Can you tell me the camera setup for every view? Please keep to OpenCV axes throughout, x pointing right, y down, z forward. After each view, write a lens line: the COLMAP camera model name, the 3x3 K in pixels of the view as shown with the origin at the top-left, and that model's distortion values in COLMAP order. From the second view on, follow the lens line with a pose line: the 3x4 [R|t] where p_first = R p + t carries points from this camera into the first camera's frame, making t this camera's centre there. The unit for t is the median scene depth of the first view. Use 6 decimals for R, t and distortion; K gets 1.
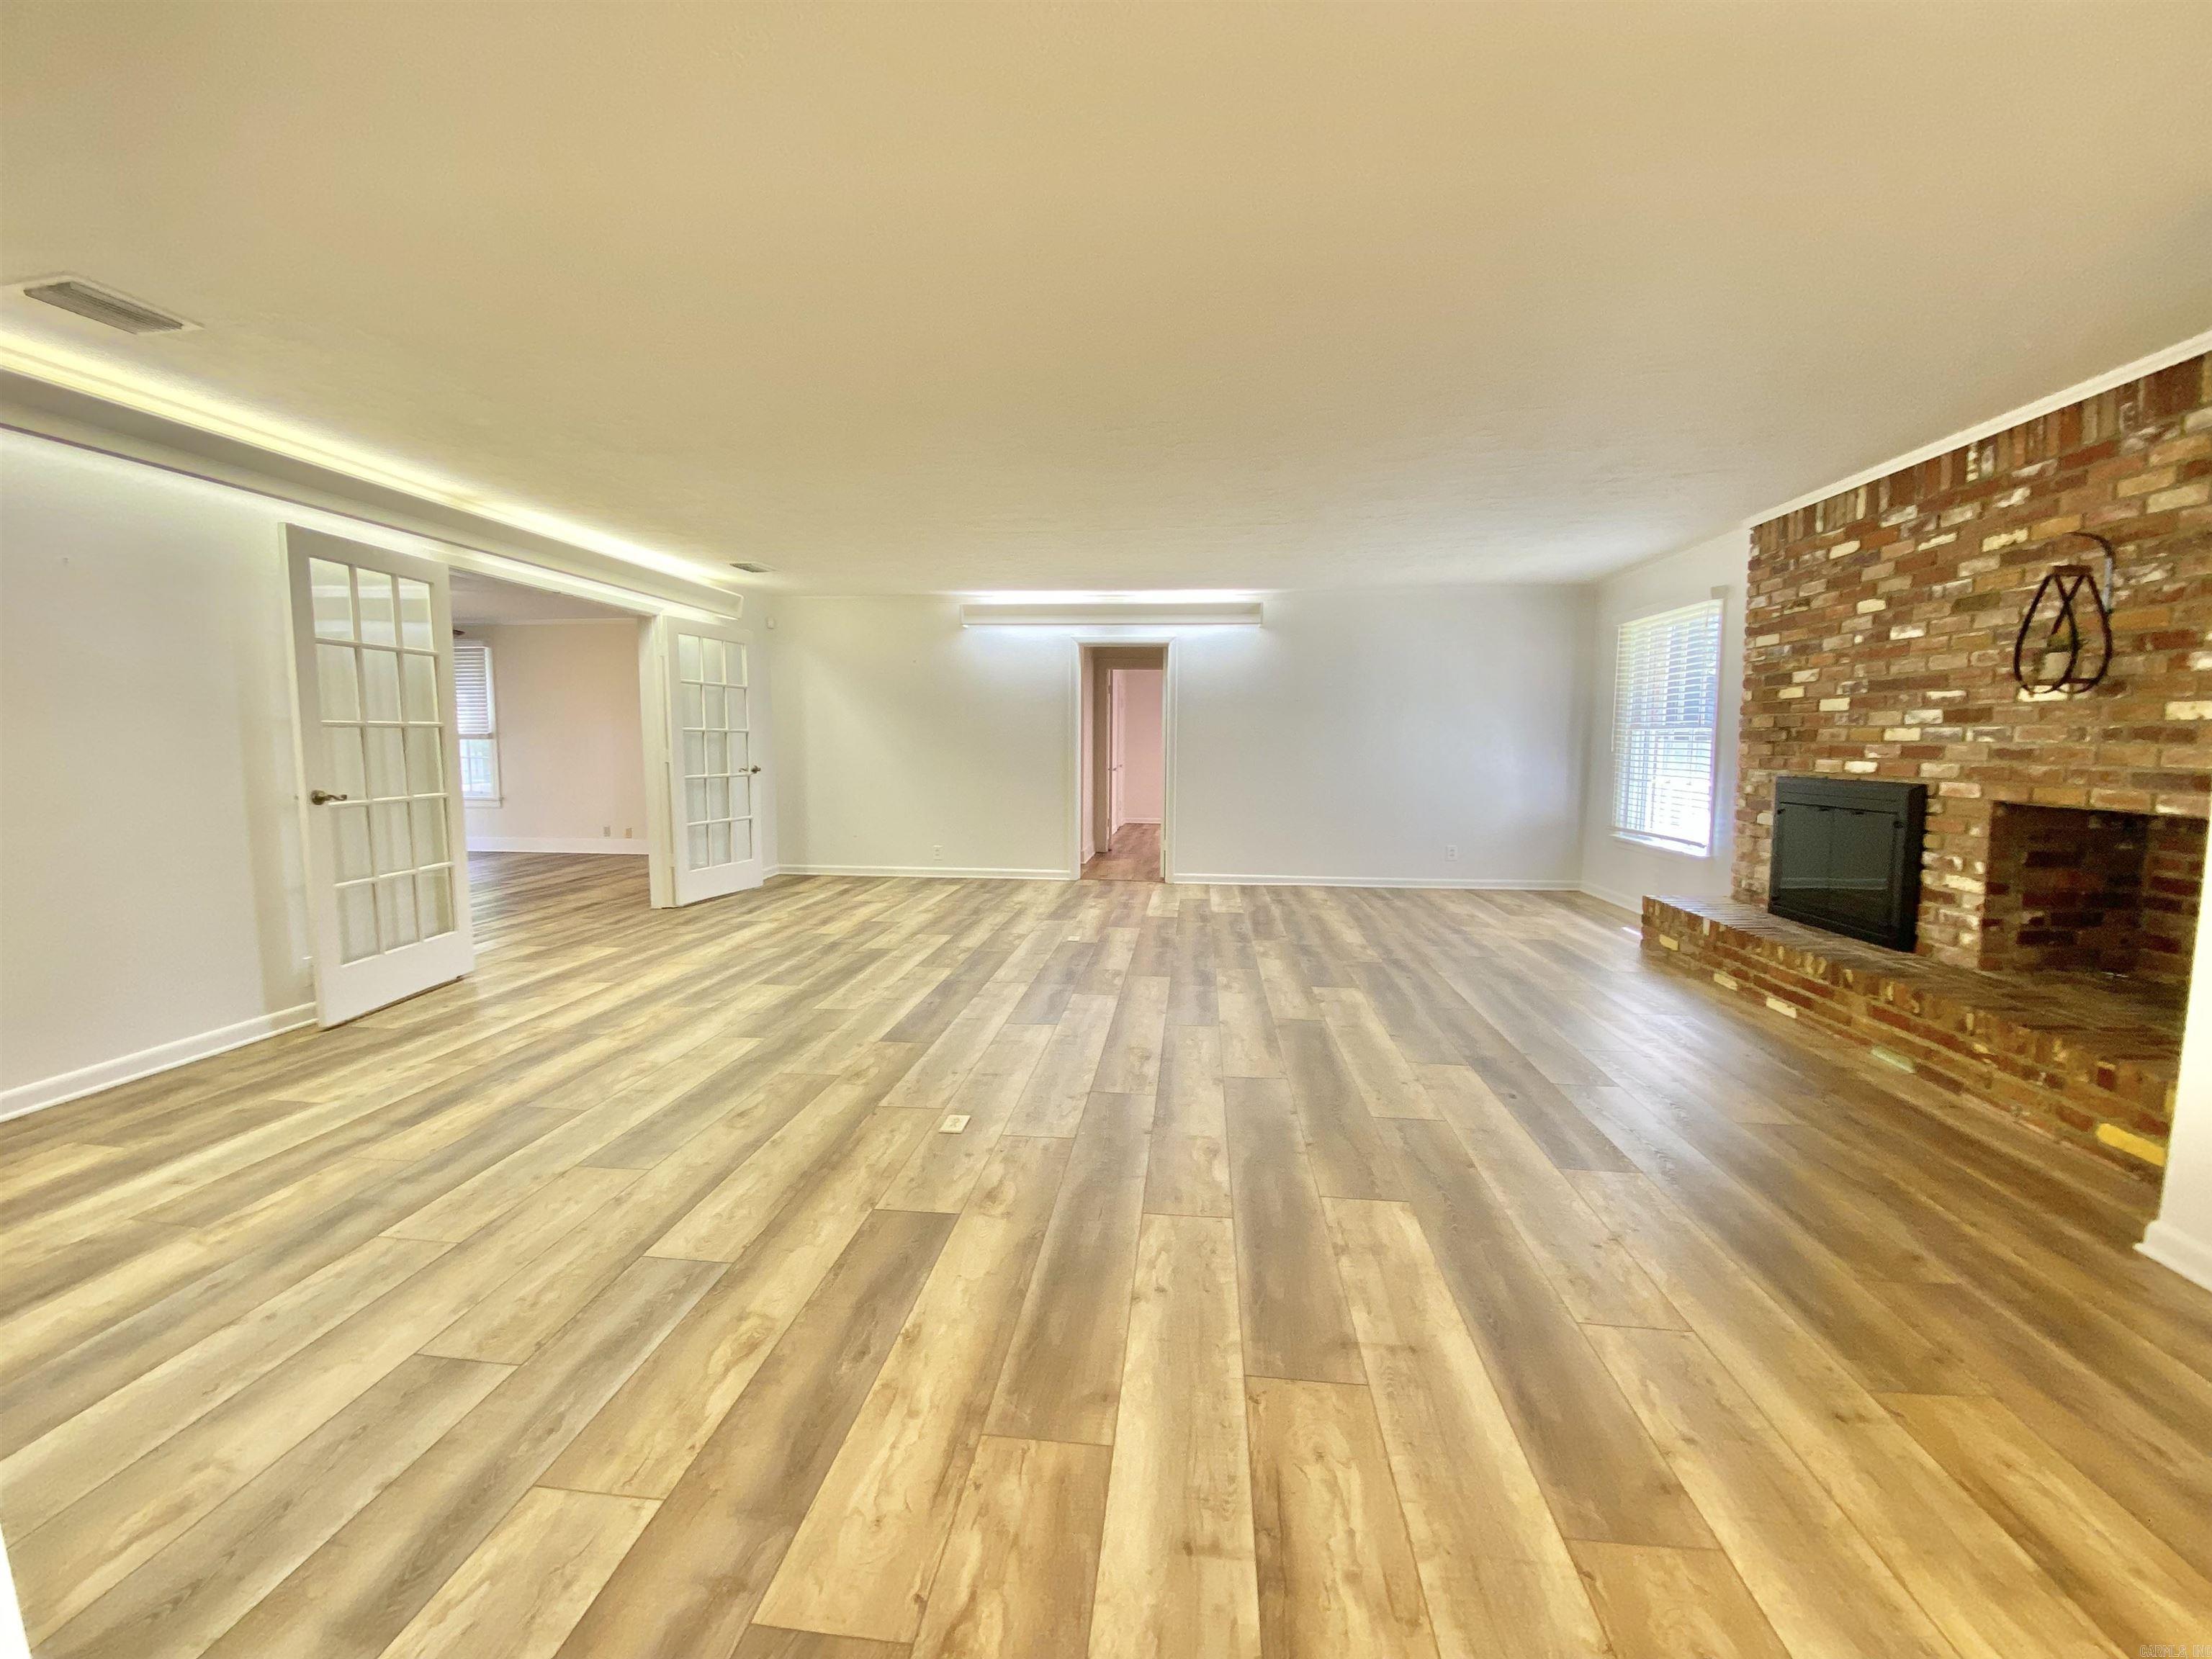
lens RADIAL K [[905.1, 0, 1097.6], [0, 905.1, 808.7], [0, 0, 1]] dist [0.012695, -0.016424]
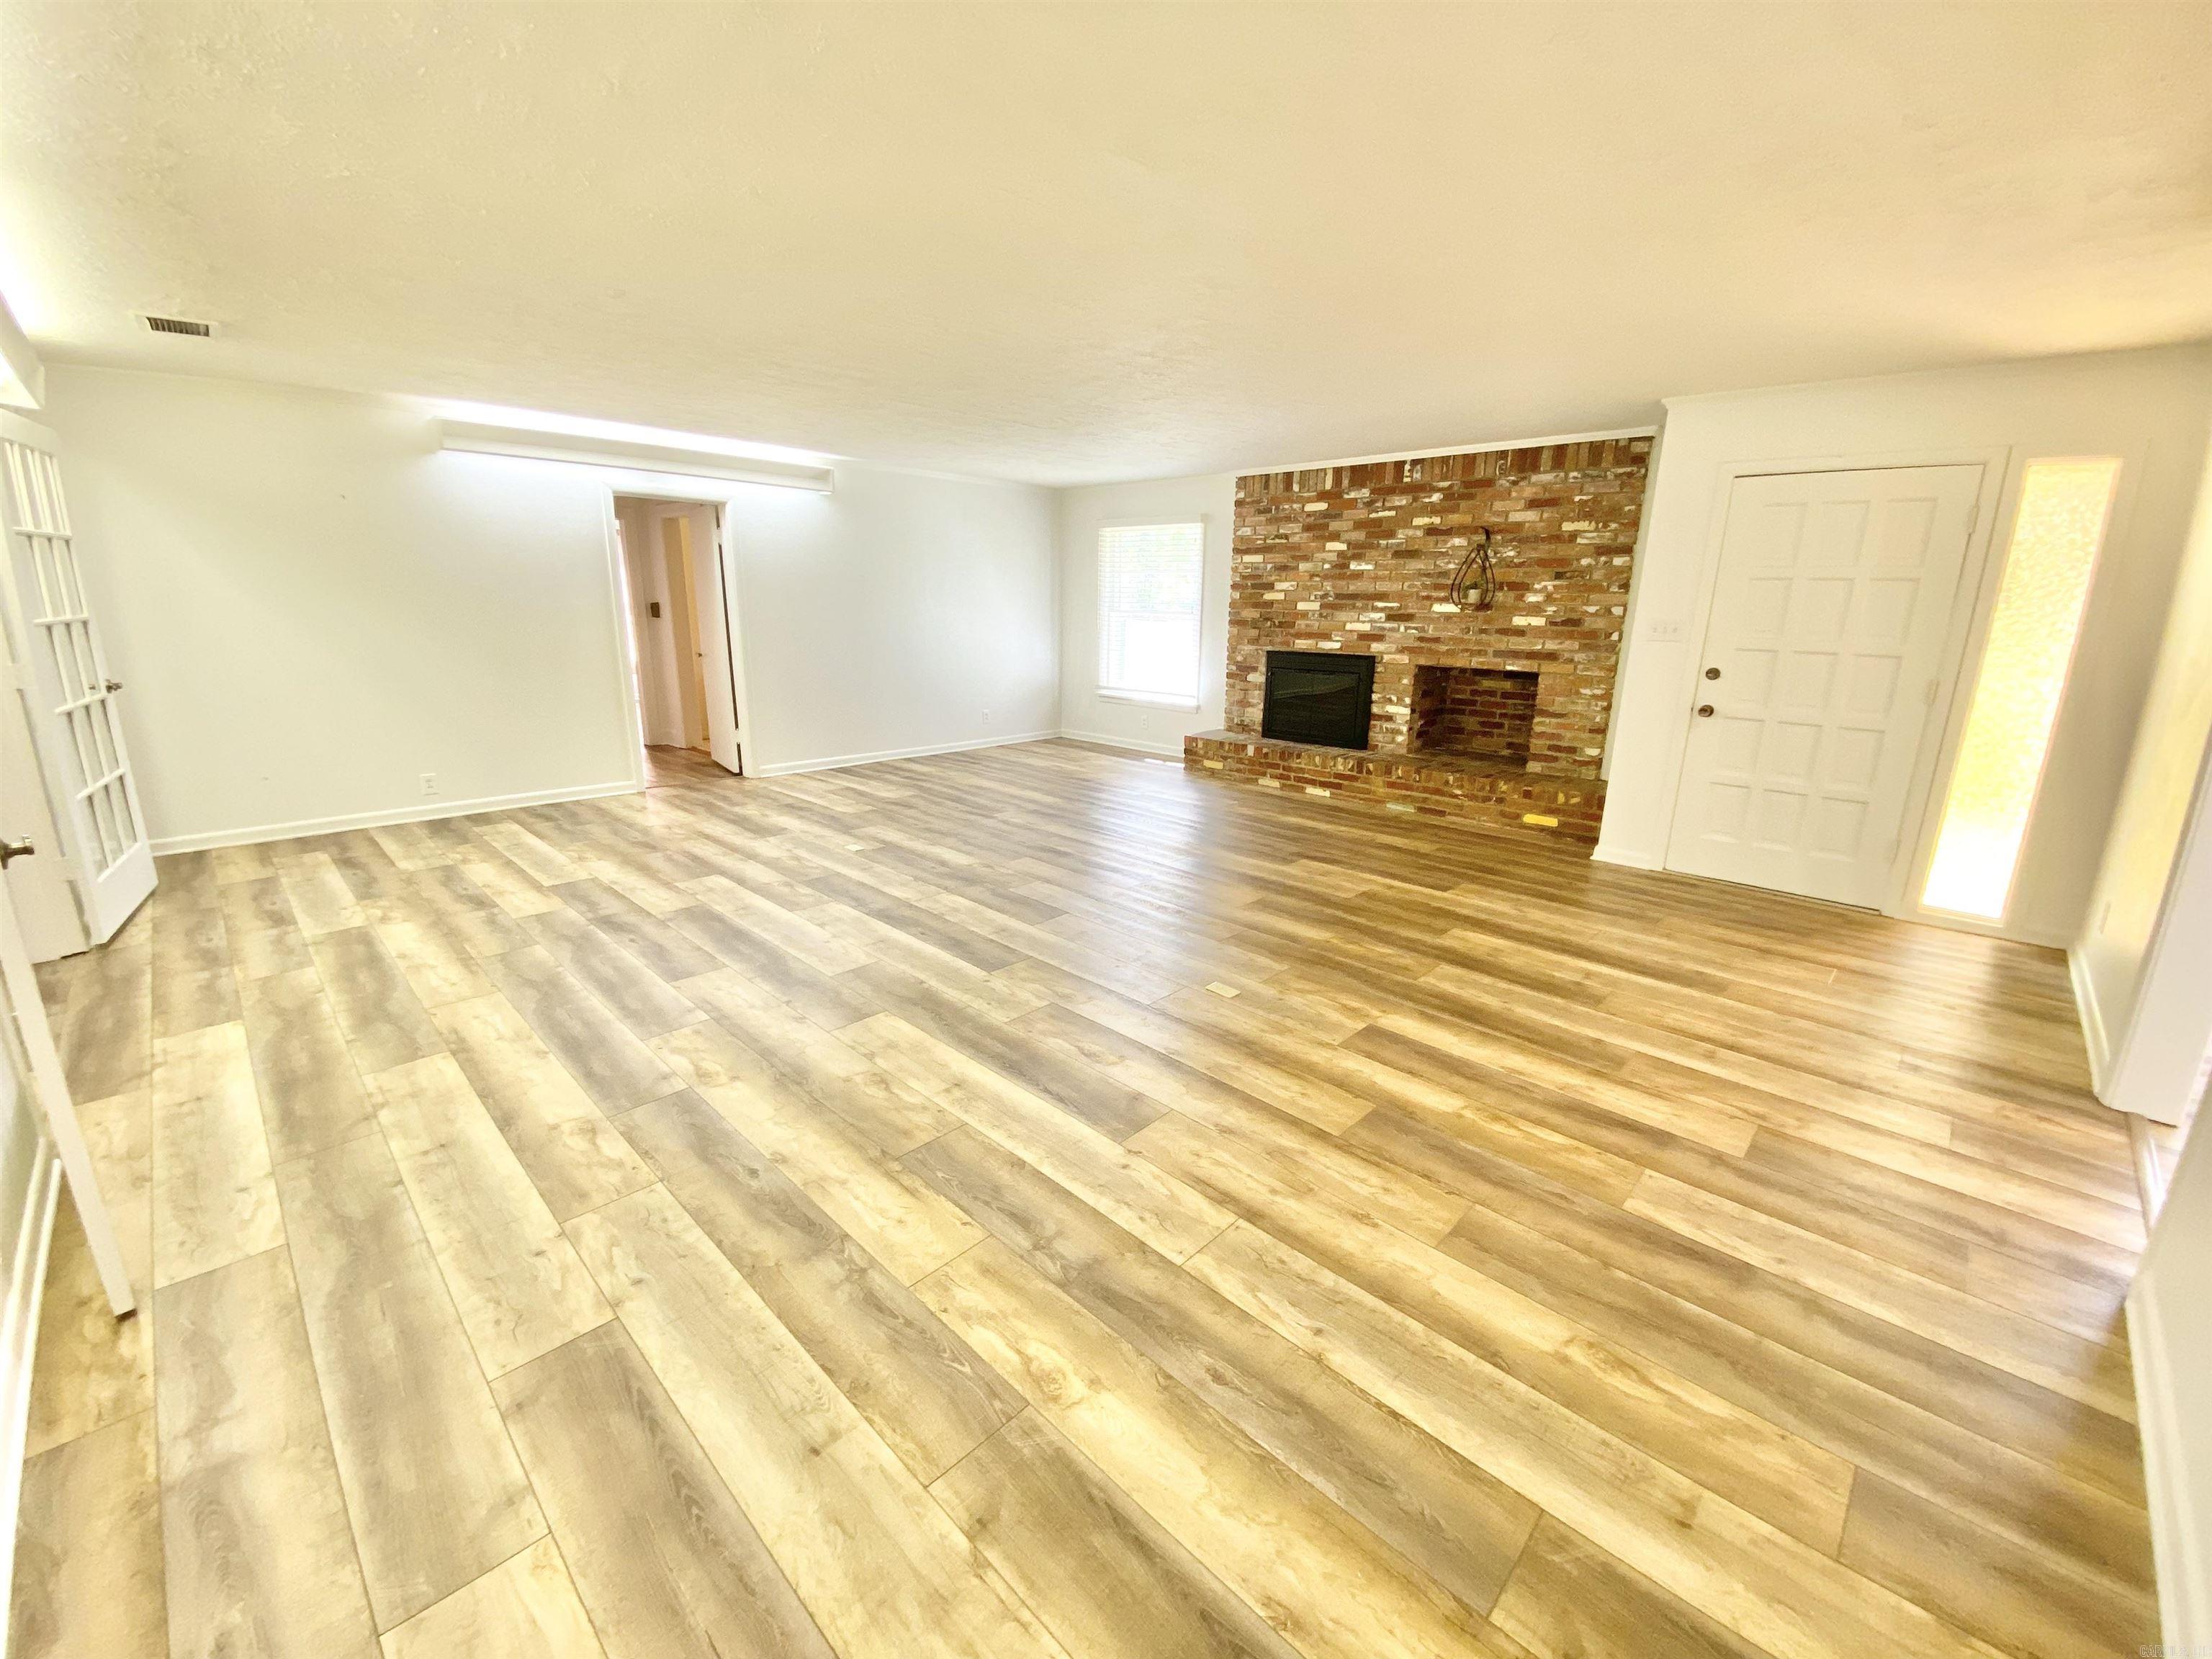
lens RADIAL K [[891.9, 0, 1097.8], [0, 891.9, 826.0], [0, 0, 1]] dist [0.023481, -0.020277]
pose [[0.616066, -0.191889, 0.763965, -0.857839], [0.048238, 0.977244, 0.206560, -0.091233], [-0.786216, -0.090402, 0.611303, 0.321964]]
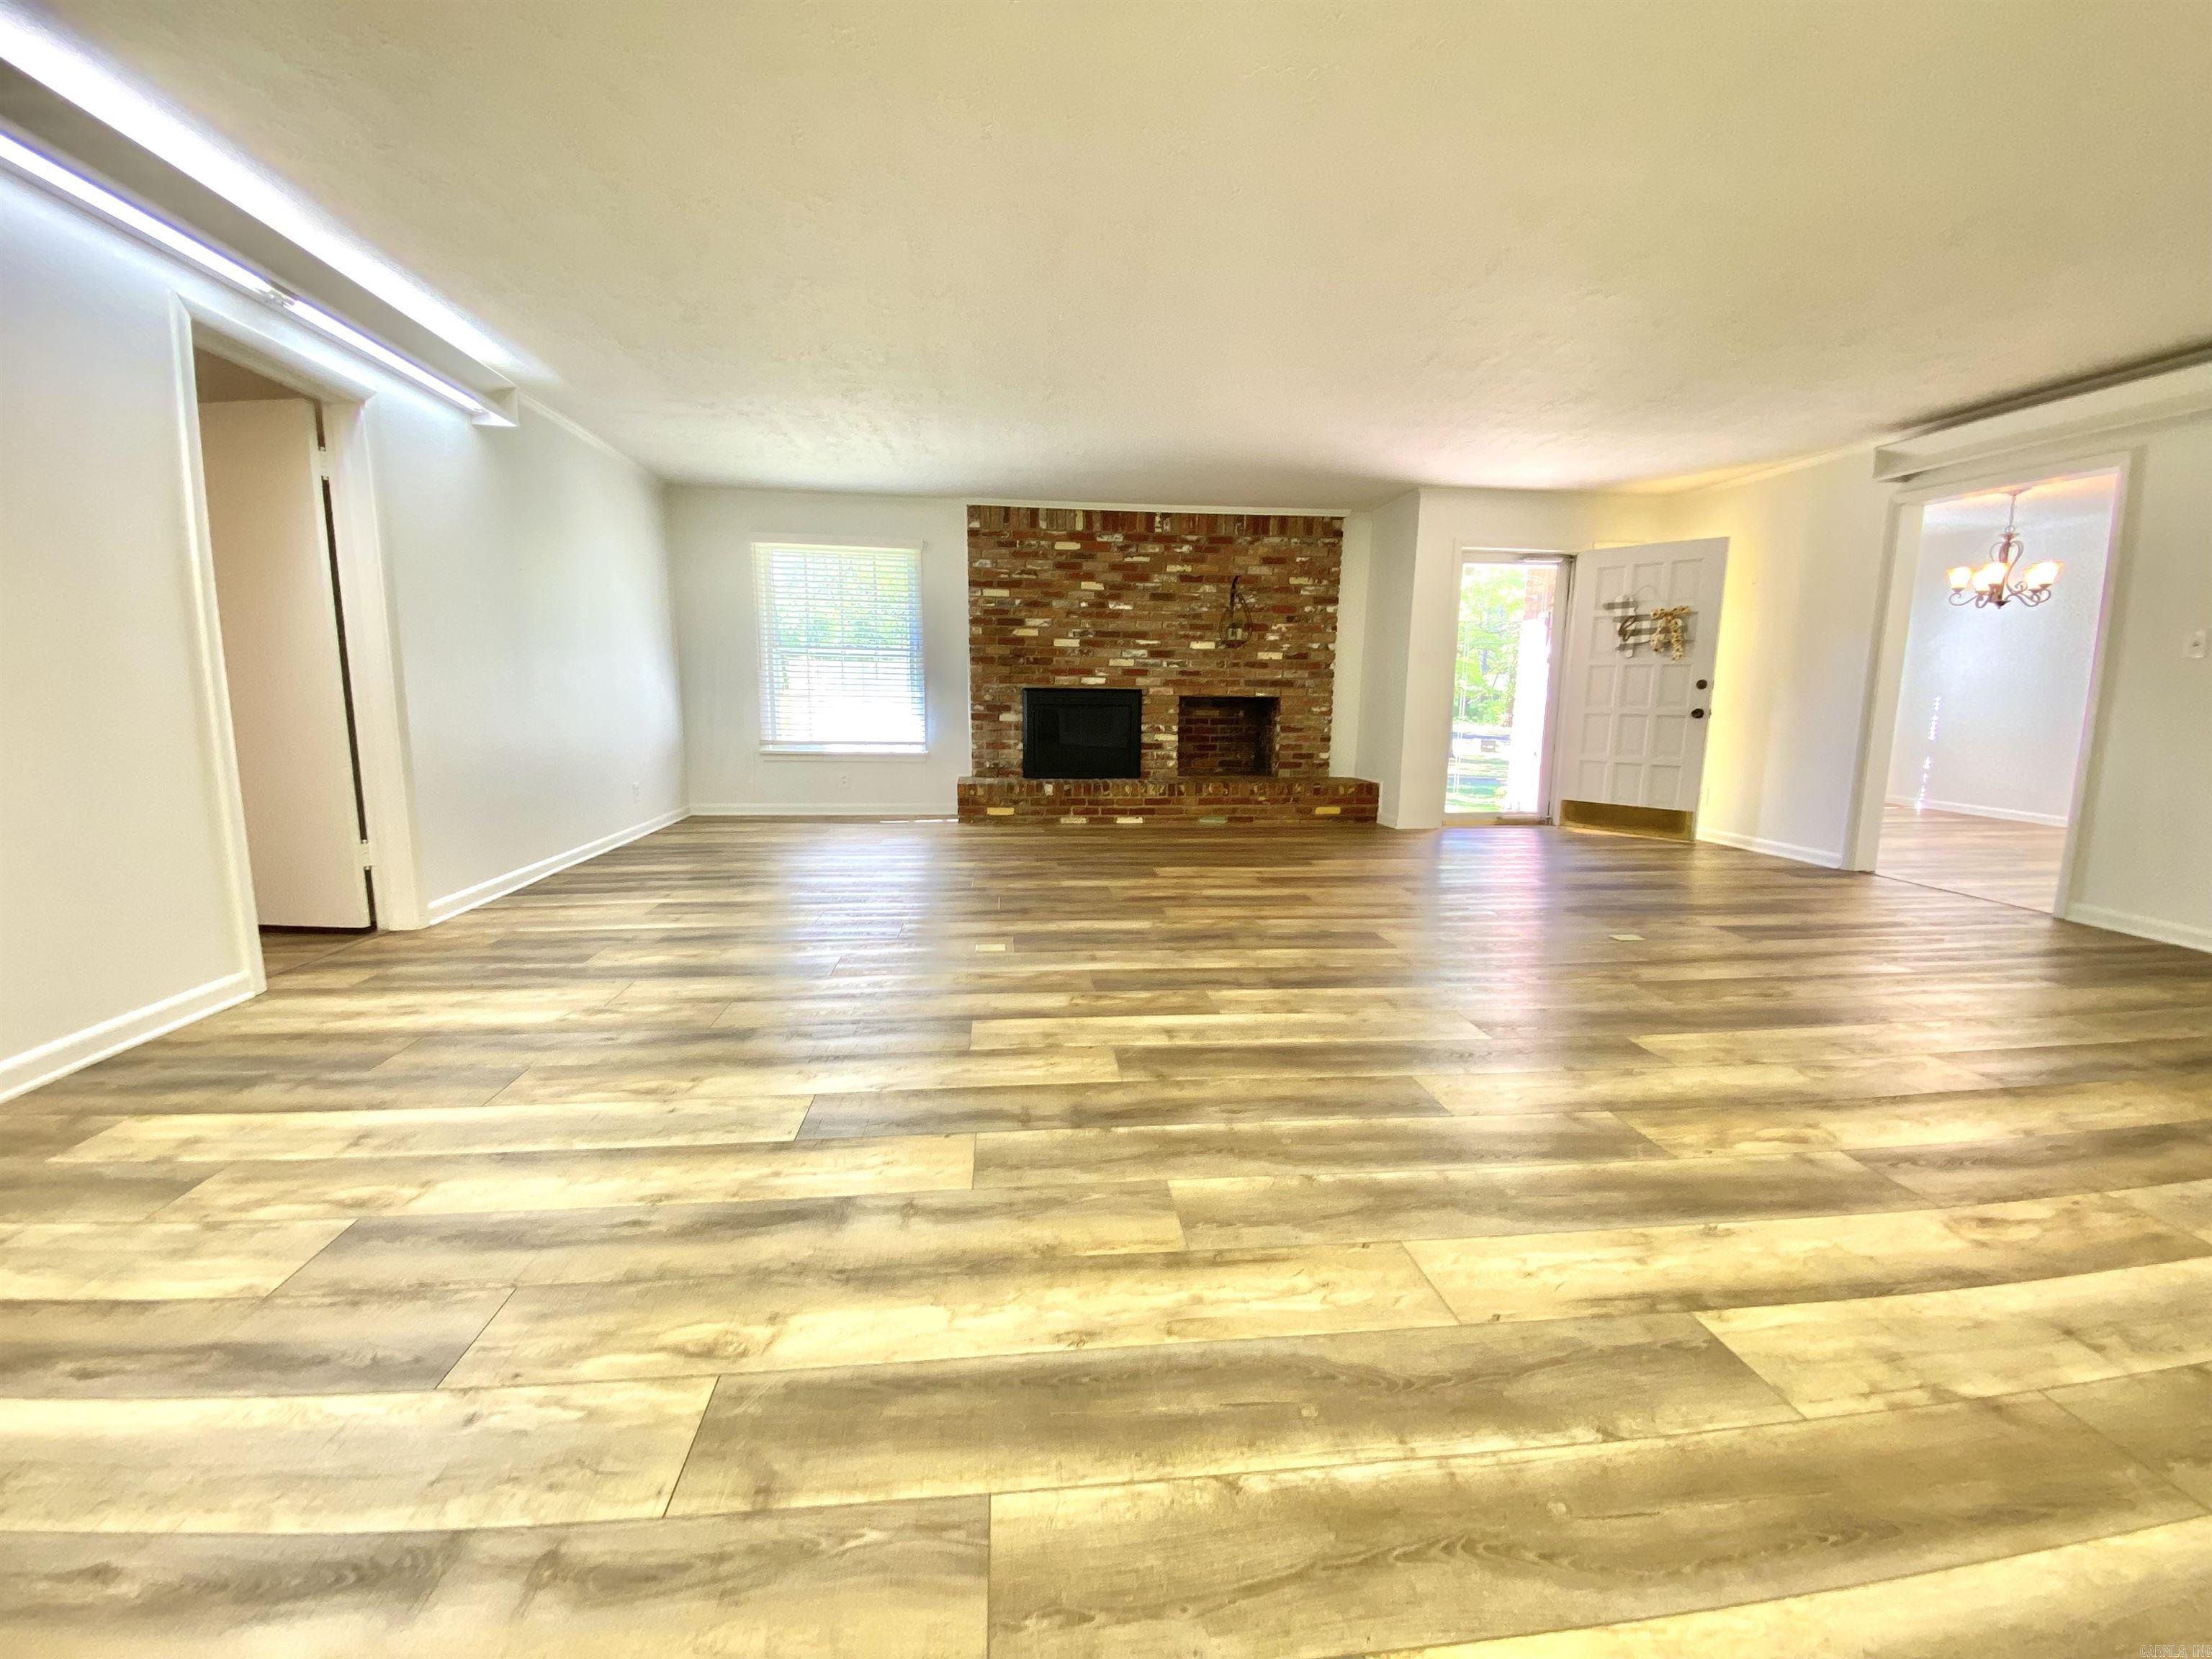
lens RADIAL K [[886.8, 0, 1101.5], [0, 886.8, 826.4], [0, 0, 1]] dist [0.058208, -0.043252]
pose [[-0.228507, -0.152121, 0.961584, -0.943060], [0.059604, 0.983678, 0.169780, -0.066629], [-0.971716, 0.096110, -0.215710, 1.543097]]
